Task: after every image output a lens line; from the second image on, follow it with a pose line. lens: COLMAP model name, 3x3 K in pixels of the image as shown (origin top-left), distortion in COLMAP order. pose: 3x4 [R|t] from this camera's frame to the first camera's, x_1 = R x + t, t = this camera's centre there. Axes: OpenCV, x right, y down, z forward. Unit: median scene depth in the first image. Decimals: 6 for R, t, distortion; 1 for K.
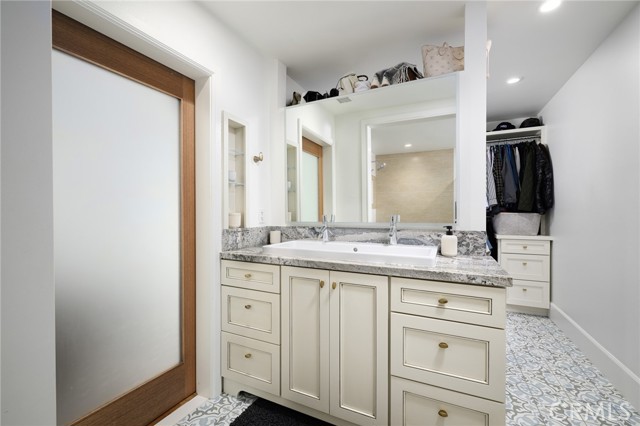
lens RADIAL K [[270.6, 0, 320.7], [0, 270.6, 213.0], [0, 0, 1]] dist [0.000437, 0.000010]
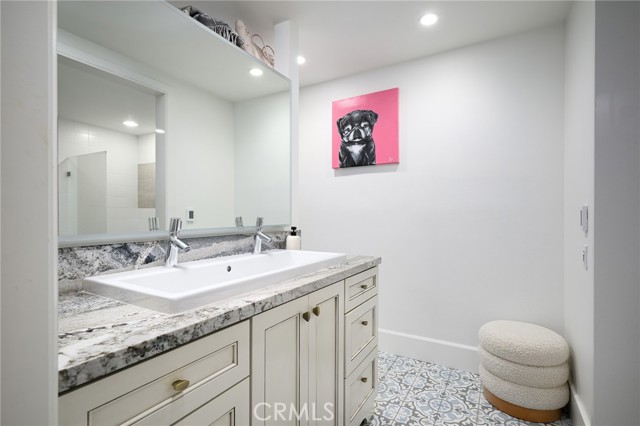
lens RADIAL K [[308.7, 0, 319.9], [0, 308.7, 213.9], [0, 0, 1]] dist [-0.001689, -0.000120]
pose [[0.091231, 0.005787, 0.995813, -0.603581], [0.005459, 0.999965, -0.006311, 0.007139], [-0.995815, 0.006012, 0.091197, 0.708228]]
